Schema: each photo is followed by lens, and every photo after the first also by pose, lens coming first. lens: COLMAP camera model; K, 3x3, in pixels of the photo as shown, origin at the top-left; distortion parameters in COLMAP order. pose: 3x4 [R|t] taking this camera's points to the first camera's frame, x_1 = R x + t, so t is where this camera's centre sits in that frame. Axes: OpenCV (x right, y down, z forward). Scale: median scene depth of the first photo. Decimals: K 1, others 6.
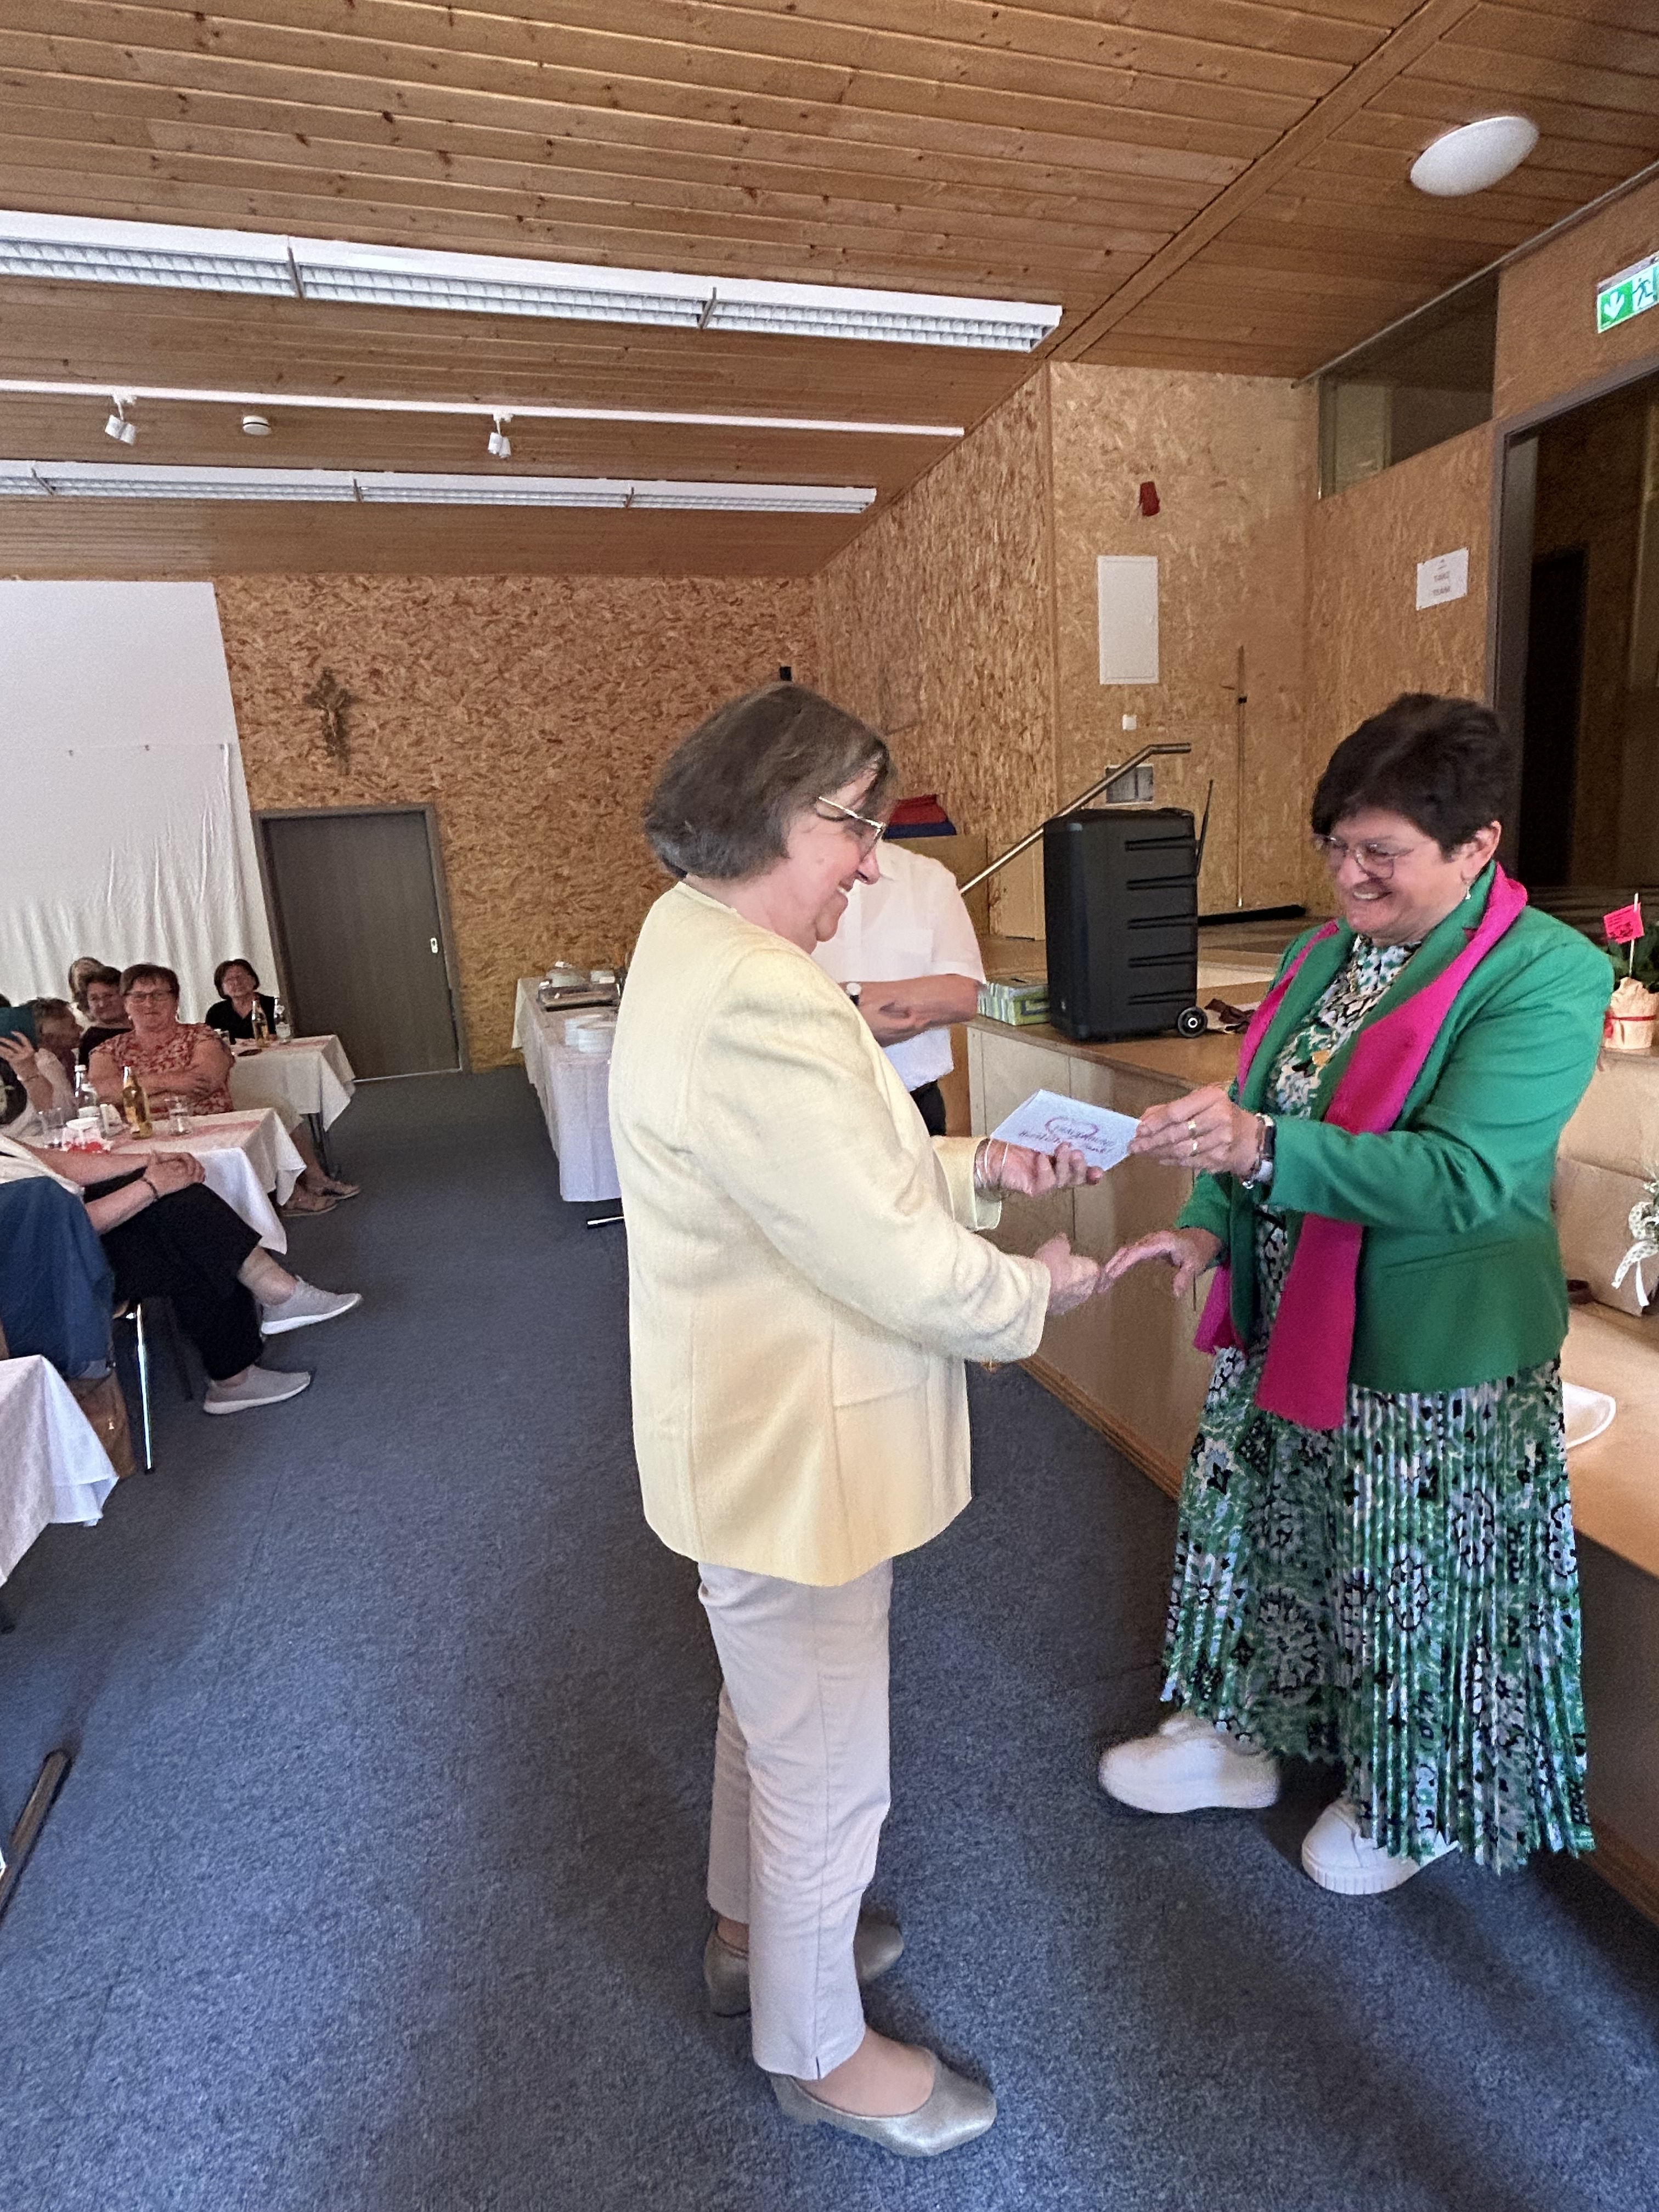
lens RADIAL K [[1128.3, 0, 839.7], [0, 1128.3, 1104.1], [0, 0, 1]] dist [-0.011008, 0.006867]
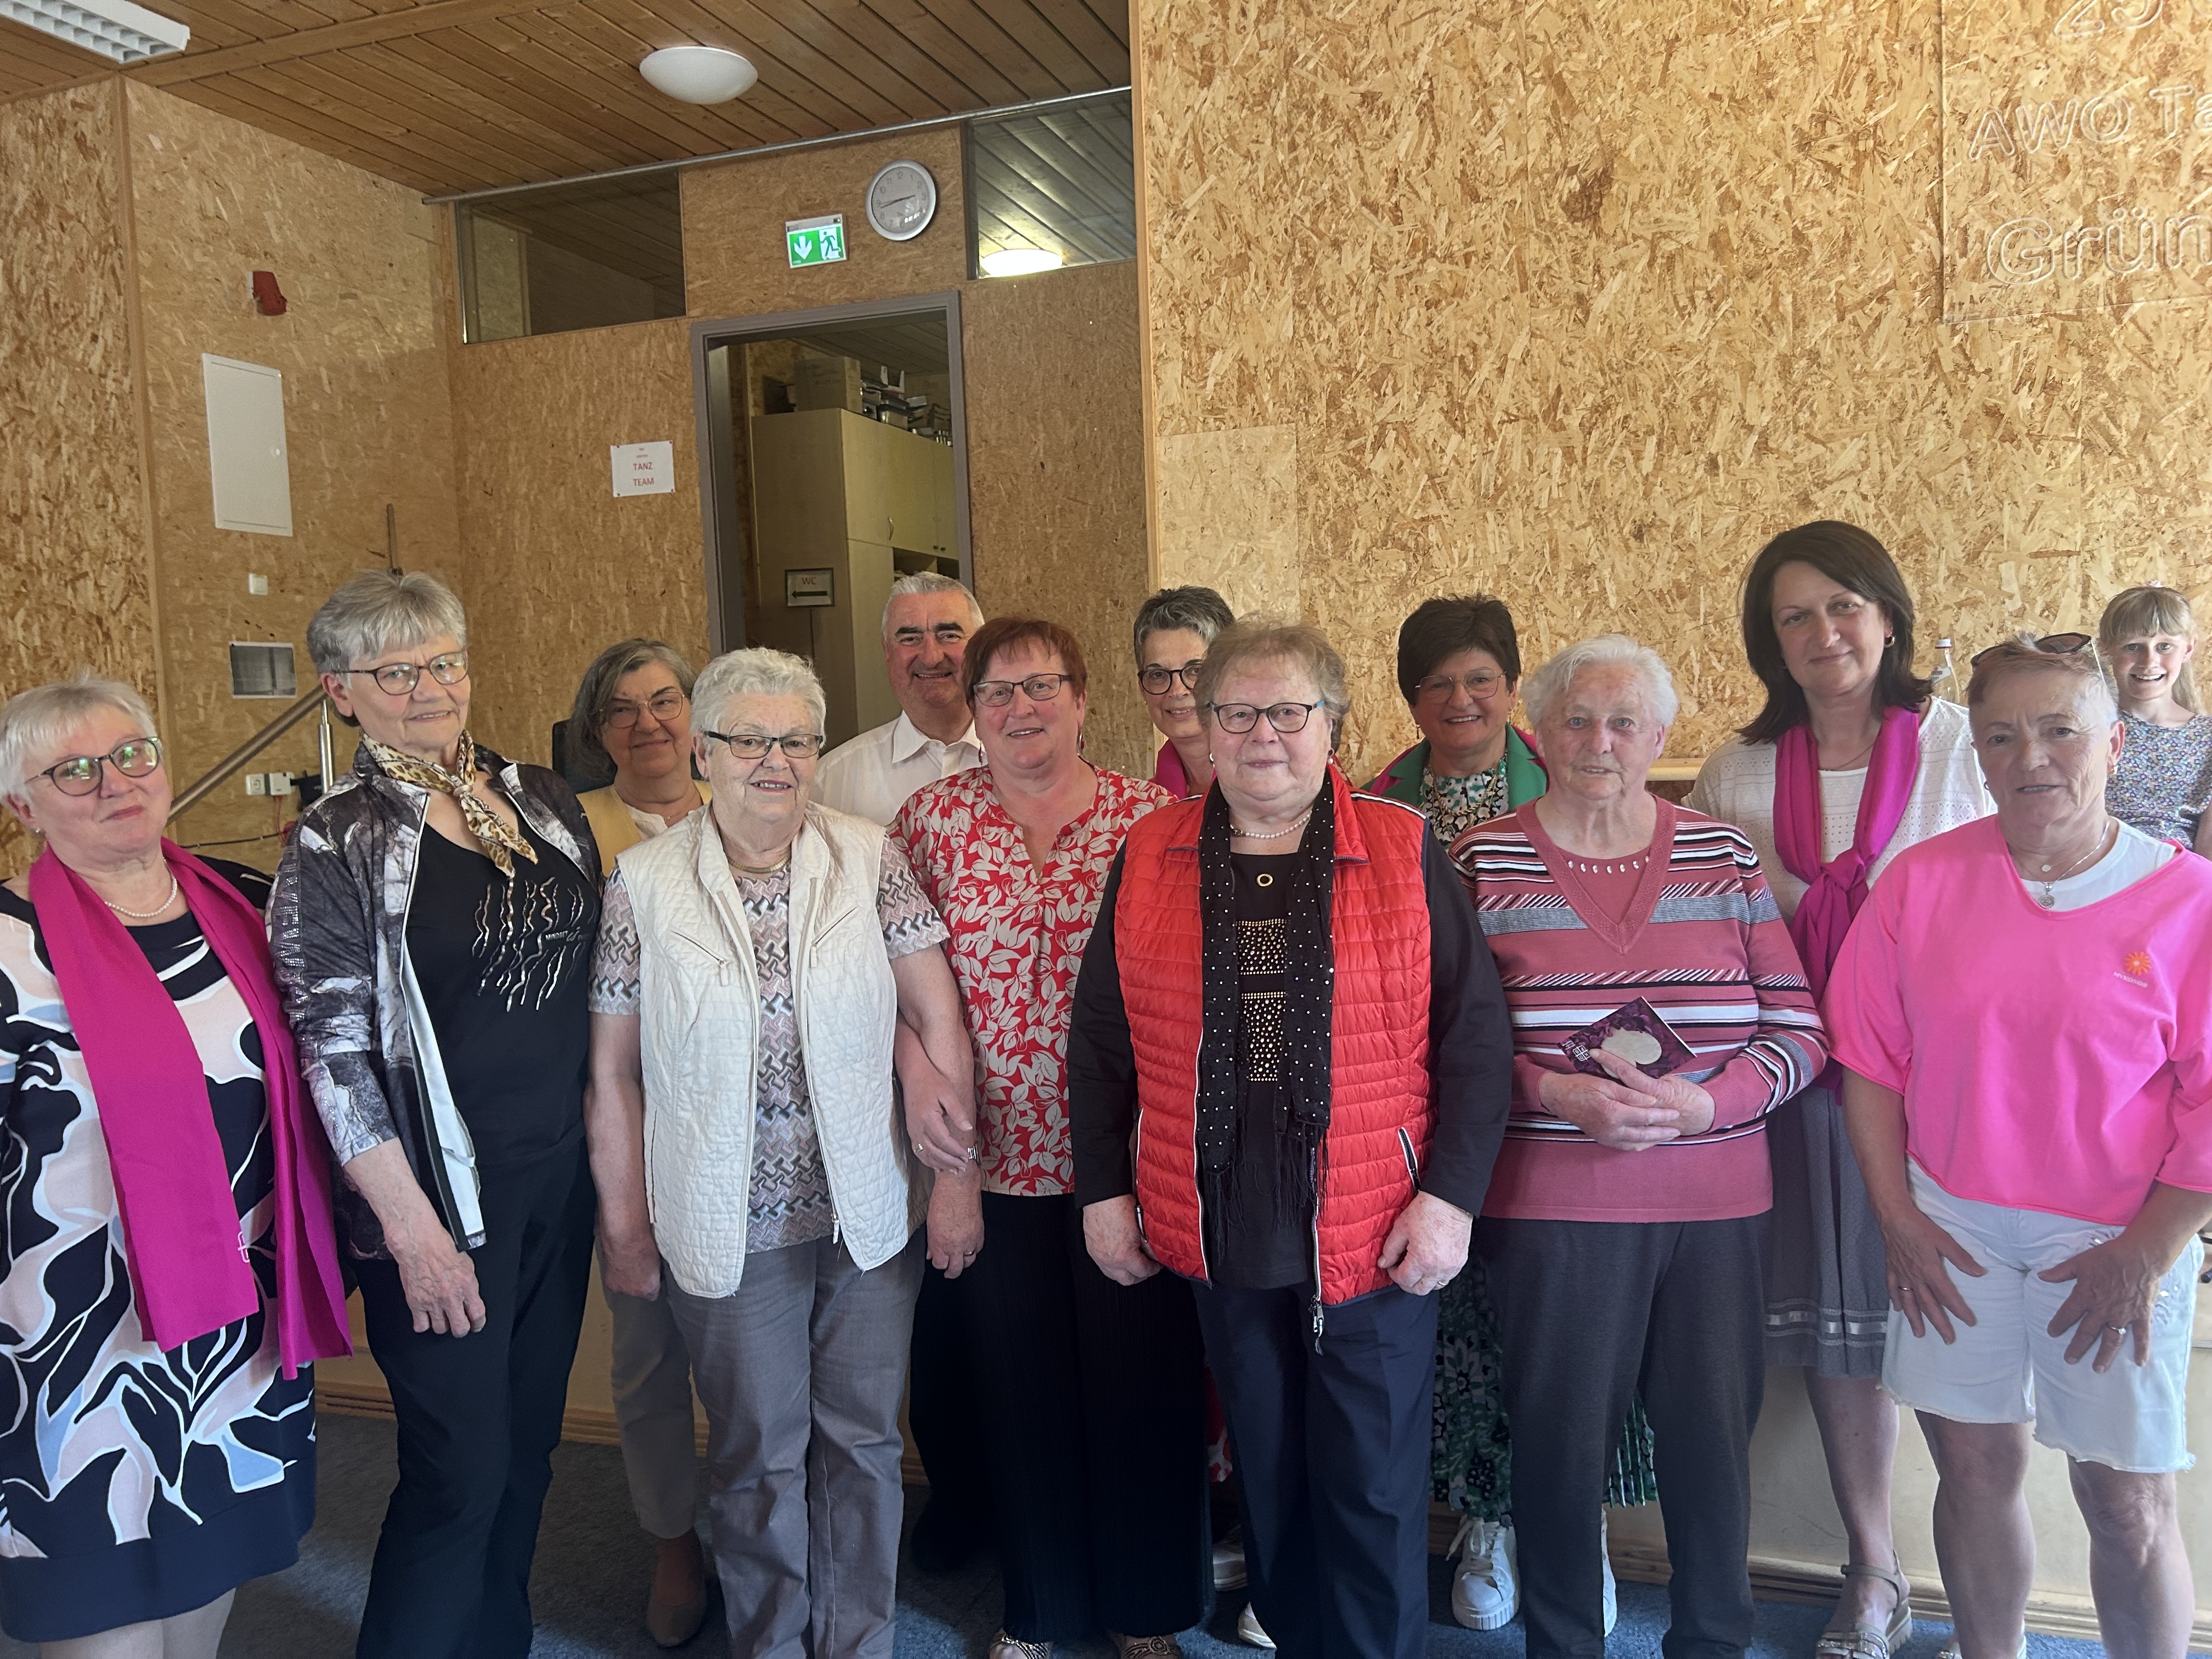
lens RADIAL K [[1682.0, 0, 1118.5], [0, 1682.0, 840.6], [0, 0, 1]] dist [0.032582, -0.035003]
pose [[0.598549, -0.013584, 0.800971, -0.272670], [0.161752, 0.981311, -0.104232, 0.015480], [-0.784586, 0.191946, 0.589560, -0.015927]]
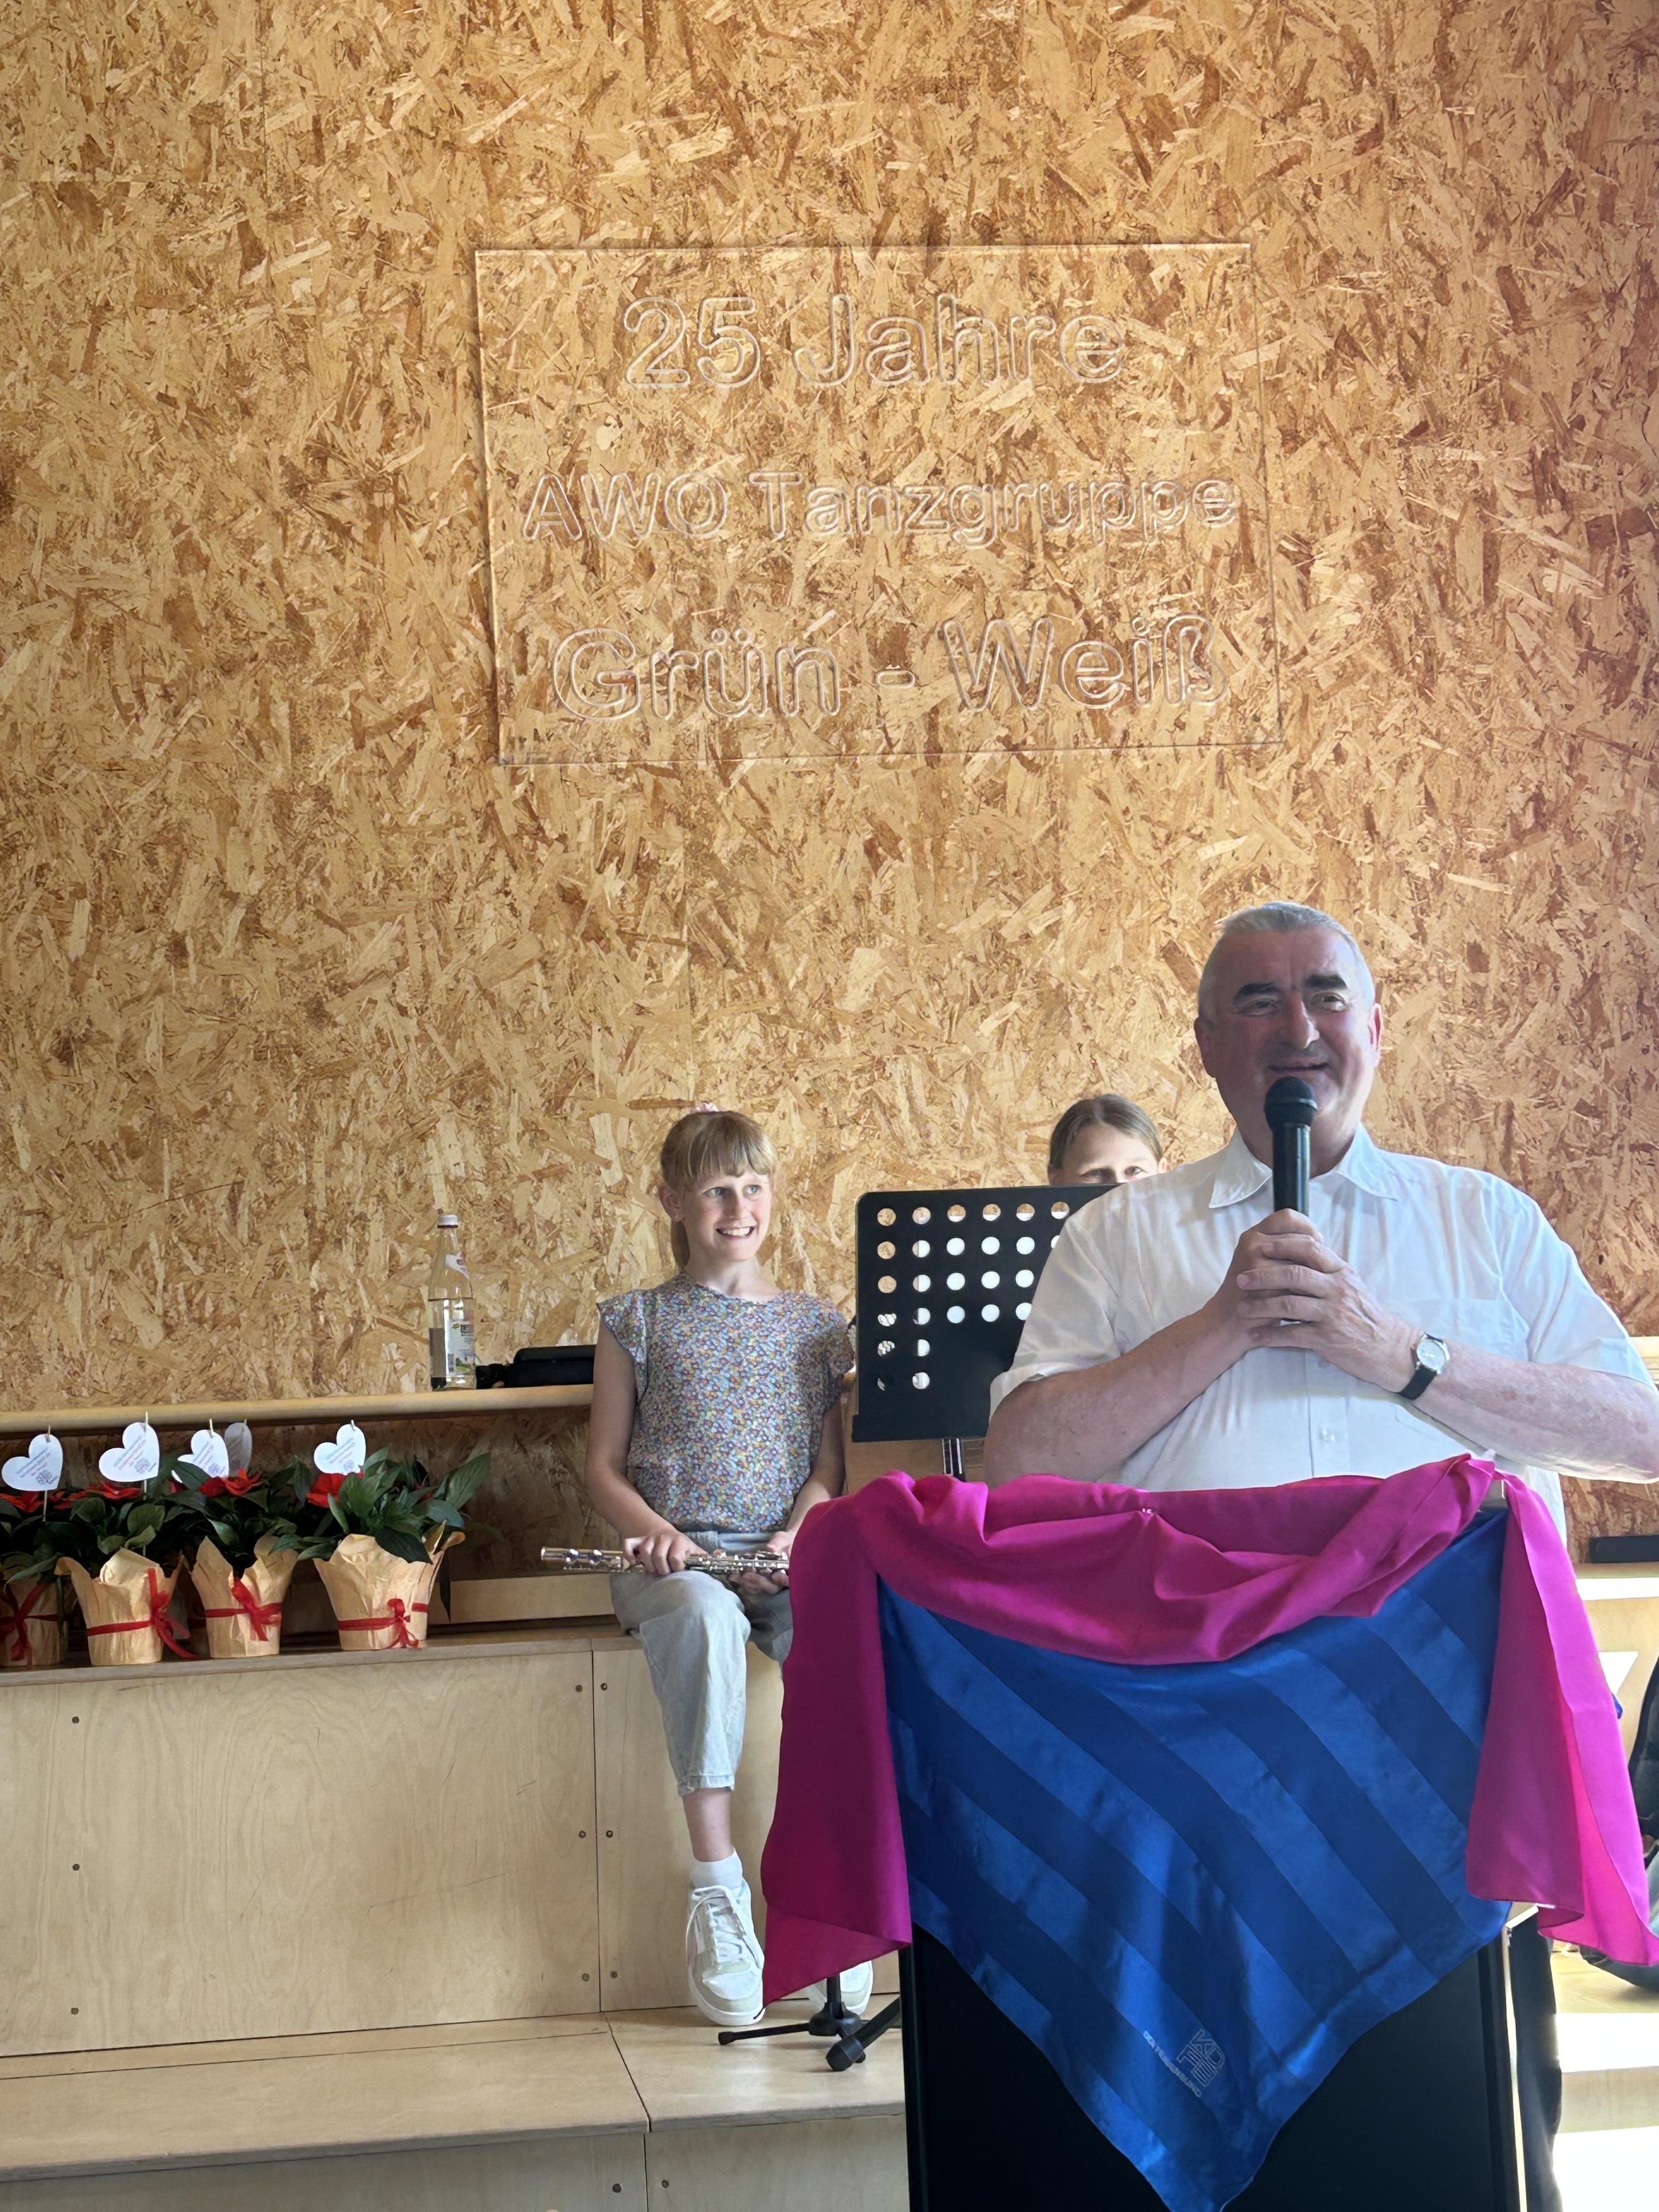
lens RADIAL K [[3623.3, 0, 827.6], [0, 3623.3, 1091.7], [0, 0, 1]] dist [0.151681, 0.000000]
pose [[0.178110, 0.160532, 0.970828, -0.457871], [0.237639, 0.950383, -0.200749, 0.099040], [-0.954885, 0.266462, 0.131124, -0.106180]]
